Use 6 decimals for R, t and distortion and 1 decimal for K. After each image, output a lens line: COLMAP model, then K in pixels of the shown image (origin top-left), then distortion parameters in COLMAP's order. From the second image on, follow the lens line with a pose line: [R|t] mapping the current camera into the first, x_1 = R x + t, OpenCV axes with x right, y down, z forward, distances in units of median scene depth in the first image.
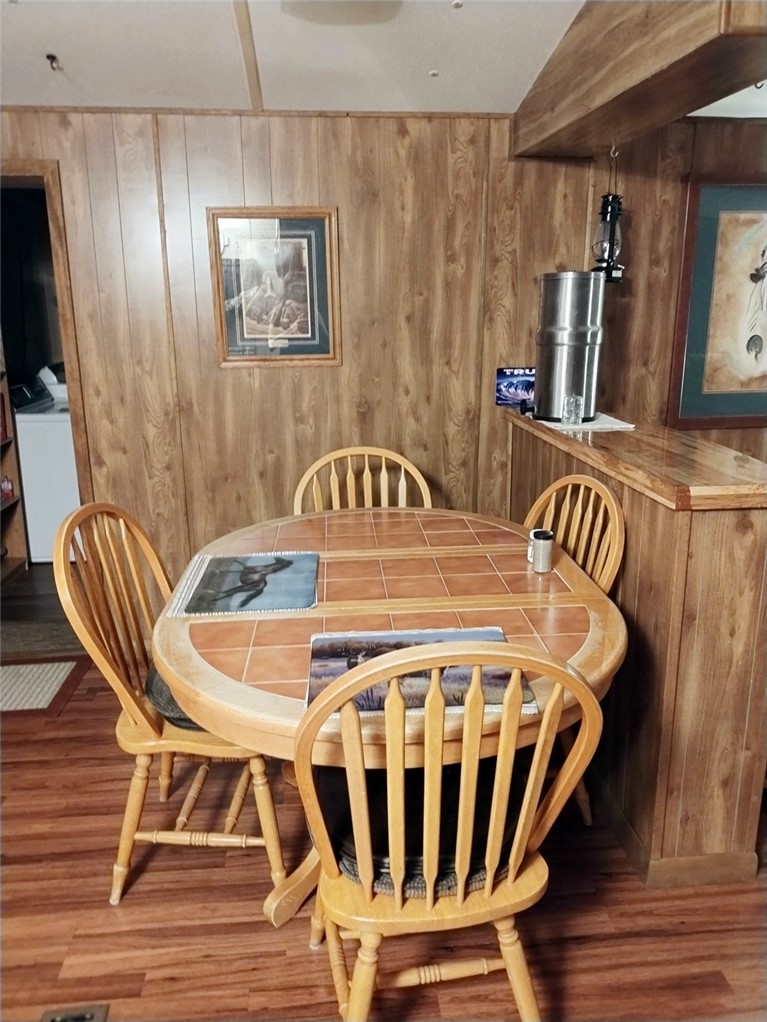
lens RADIAL K [[802.6, 0, 380.2], [0, 802.6, 518.8], [0, 0, 1]] dist [0.060023, -0.008092]
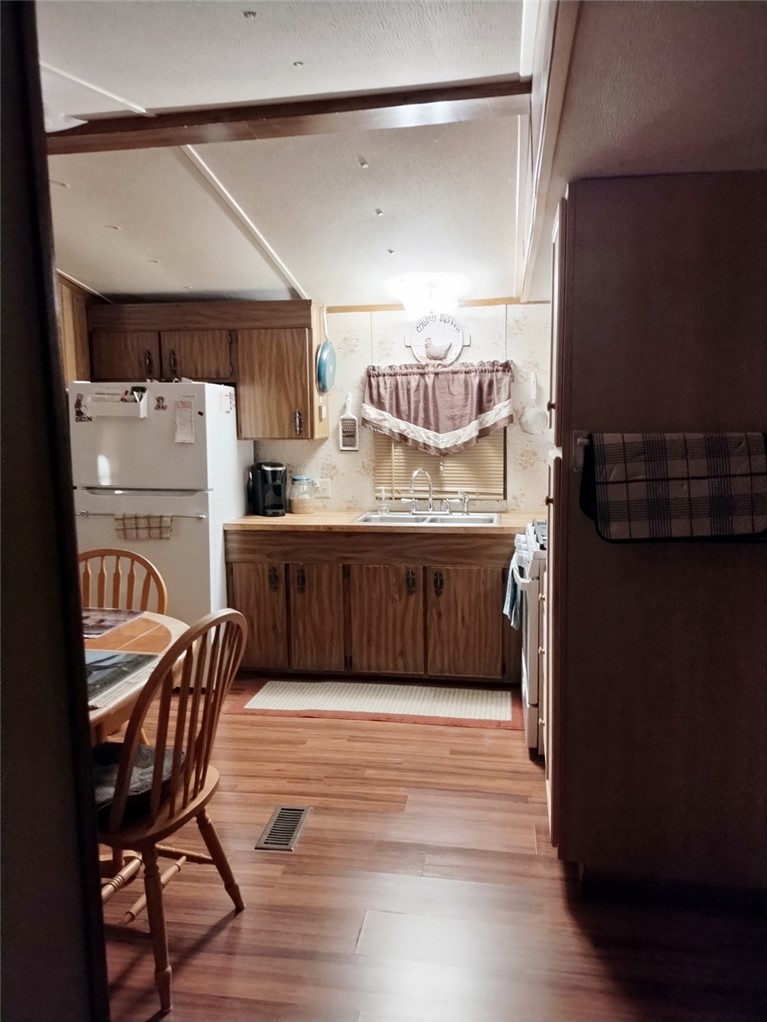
lens RADIAL K [[802.6, 0, 380.2], [0, 802.6, 518.8], [0, 0, 1]] dist [0.060023, -0.008092]
pose [[-0.967565, -0.007169, 0.252520, -0.855841], [0.091837, 0.921223, 0.378040, -0.507910], [-0.235337, 0.388969, -0.890685, 1.874811]]
